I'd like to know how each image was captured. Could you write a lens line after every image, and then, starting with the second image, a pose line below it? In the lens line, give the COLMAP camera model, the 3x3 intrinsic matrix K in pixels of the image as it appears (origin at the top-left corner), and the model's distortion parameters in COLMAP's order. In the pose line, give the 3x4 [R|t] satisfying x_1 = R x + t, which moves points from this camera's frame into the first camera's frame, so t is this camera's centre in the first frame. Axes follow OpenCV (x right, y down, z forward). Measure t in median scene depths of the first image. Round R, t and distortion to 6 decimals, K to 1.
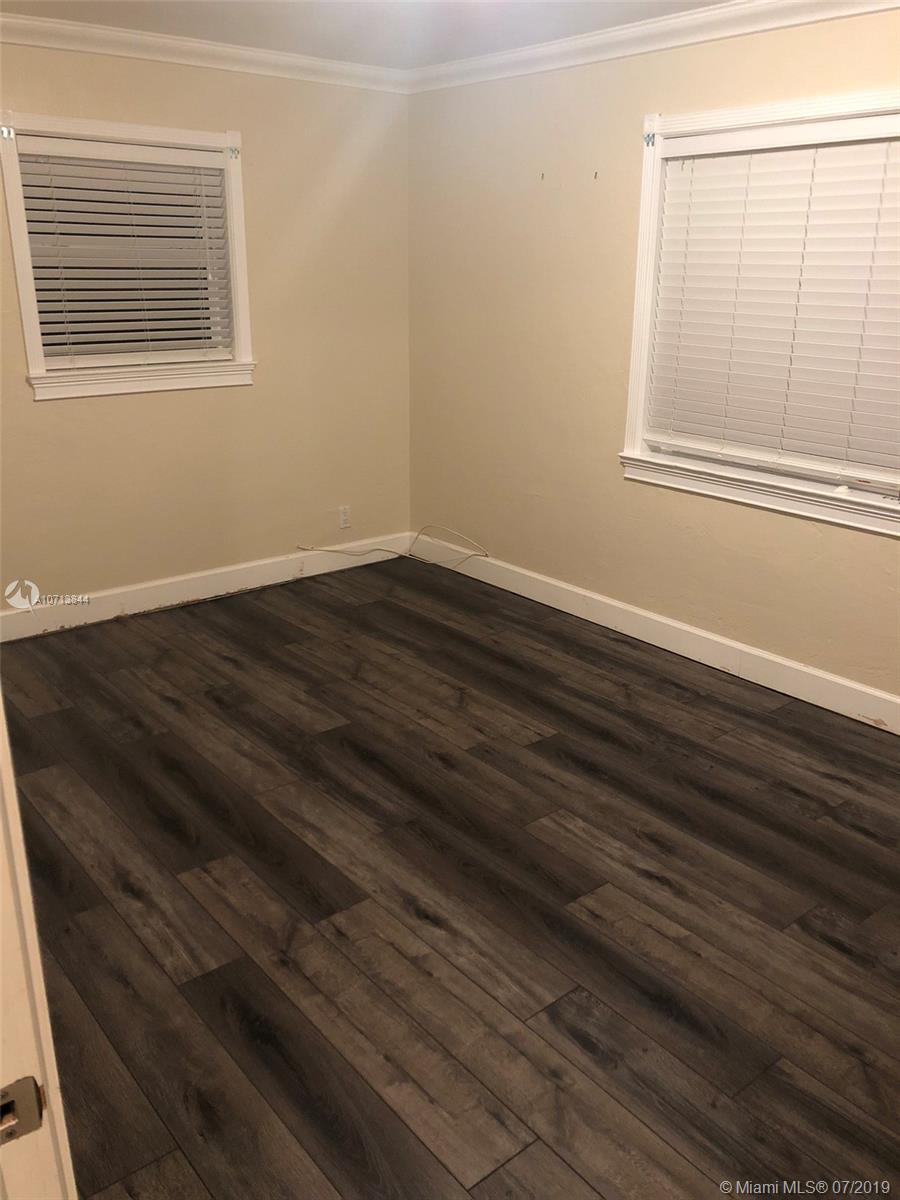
lens RADIAL K [[989.8, 0, 451.7], [0, 989.8, 600.2], [0, 0, 1]] dist [0.010363, -0.017290]
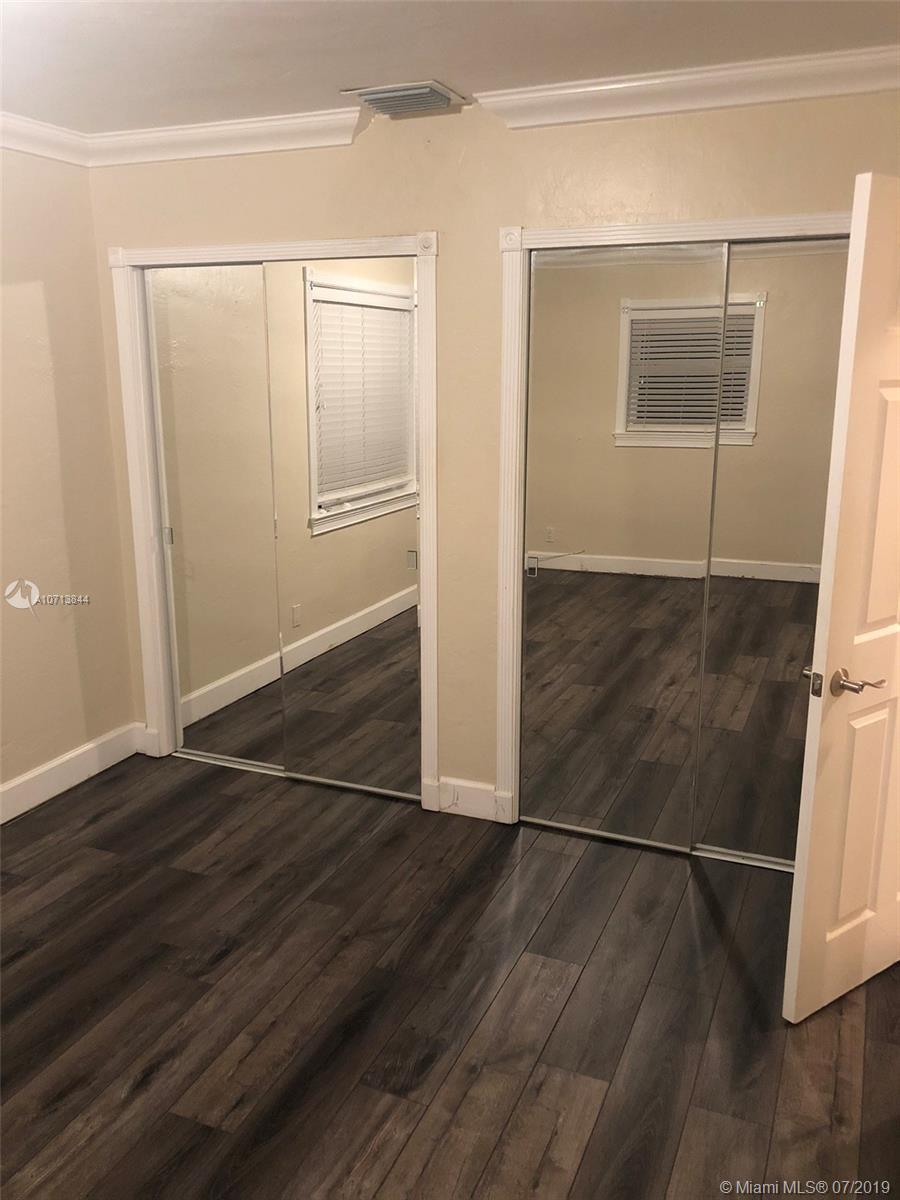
lens RADIAL K [[989.8, 0, 450.1], [0, 989.8, 599.6], [0, 0, 1]] dist [0.010363, -0.017290]
pose [[-0.475013, -0.210589, 0.854409, -0.675678], [0.282589, 0.883012, 0.374745, -0.398675], [-0.833370, 0.419456, -0.359932, 1.083362]]
